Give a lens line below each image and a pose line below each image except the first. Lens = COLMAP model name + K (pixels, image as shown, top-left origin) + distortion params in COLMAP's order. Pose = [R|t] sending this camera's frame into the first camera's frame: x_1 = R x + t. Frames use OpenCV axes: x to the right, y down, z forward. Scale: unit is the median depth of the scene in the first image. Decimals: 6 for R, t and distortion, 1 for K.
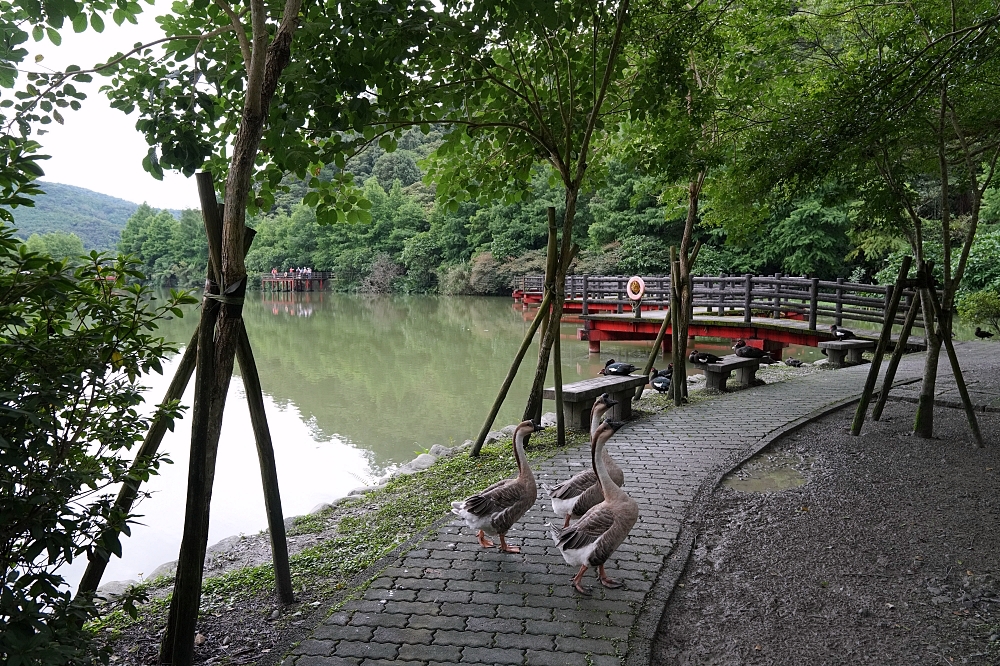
lens RADIAL K [[727.2, 0, 500.0], [0, 727.2, 333.0], [0, 0, 1]] dist [-0.030641, 0.009733]
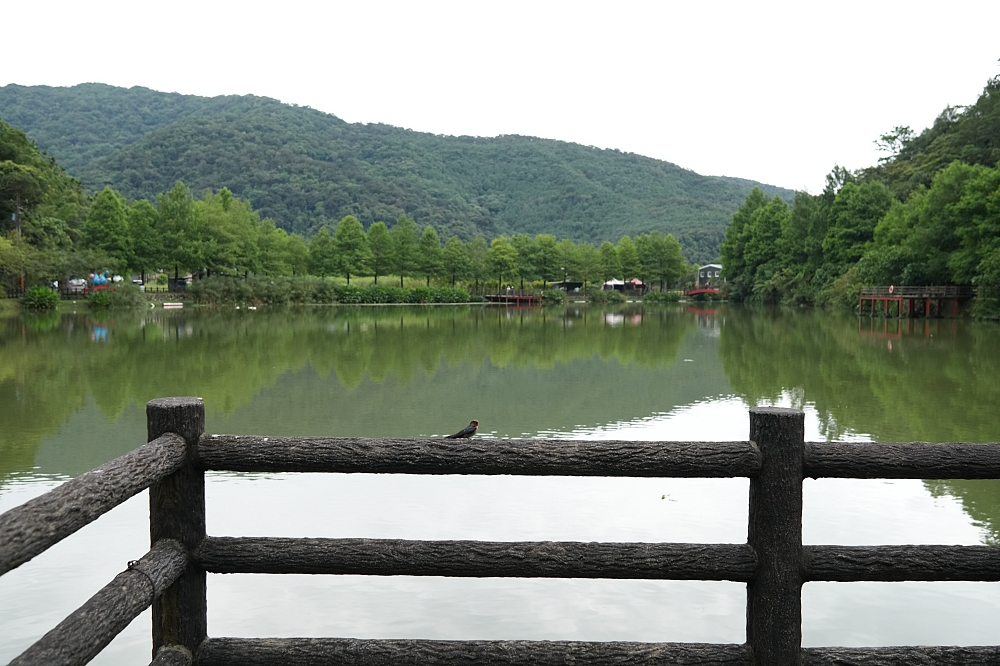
lens RADIAL K [[975.4, 0, 500.0], [0, 975.4, 333.0], [0, 0, 1]] dist [0.022736, 0.024716]
pose [[0.715598, 0.039350, -0.697404, 0.047753], [-0.062096, 0.998043, -0.007404, -0.017319], [0.695747, 0.048605, 0.716640, 0.180641]]
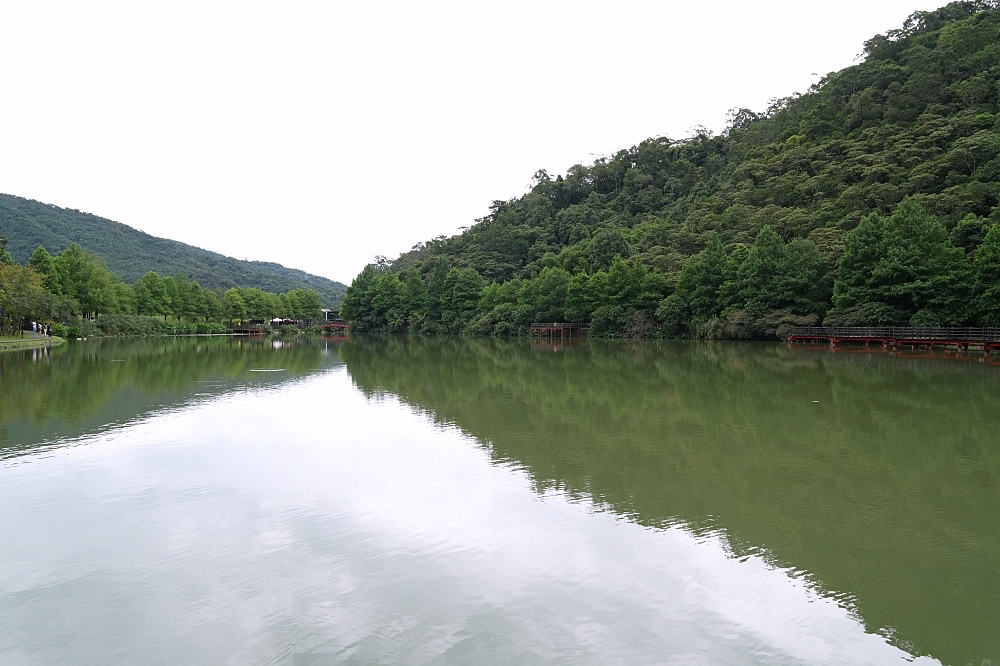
lens RADIAL K [[727.2, 0, 500.0], [0, 727.2, 333.0], [0, 0, 1]] dist [-0.030641, 0.009733]
pose [[0.997573, 0.009031, -0.069043, -0.313972], [-0.013830, 0.997496, -0.069353, 0.033174], [0.068244, 0.070139, 0.995200, -0.380980]]
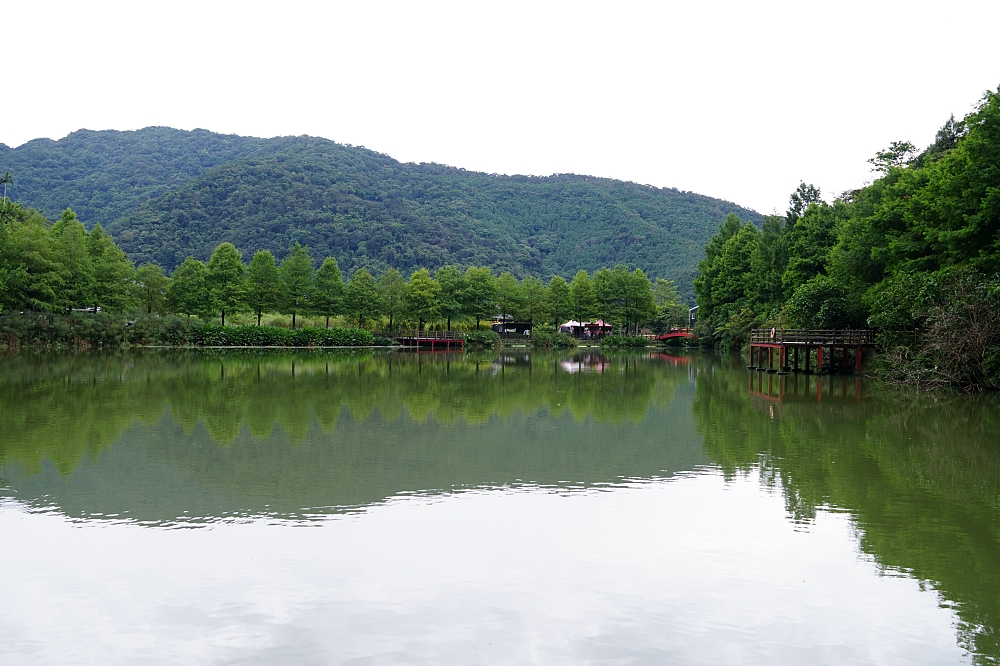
lens RADIAL K [[990.8, 0, 500.0], [0, 990.8, 333.0], [0, 0, 1]] dist [-0.012265, -0.017270]
pose [[0.663296, 0.014338, -0.748220, 0.041145], [-0.074265, 0.996142, -0.046747, -0.041452], [0.744663, 0.086573, 0.661802, 0.497085]]
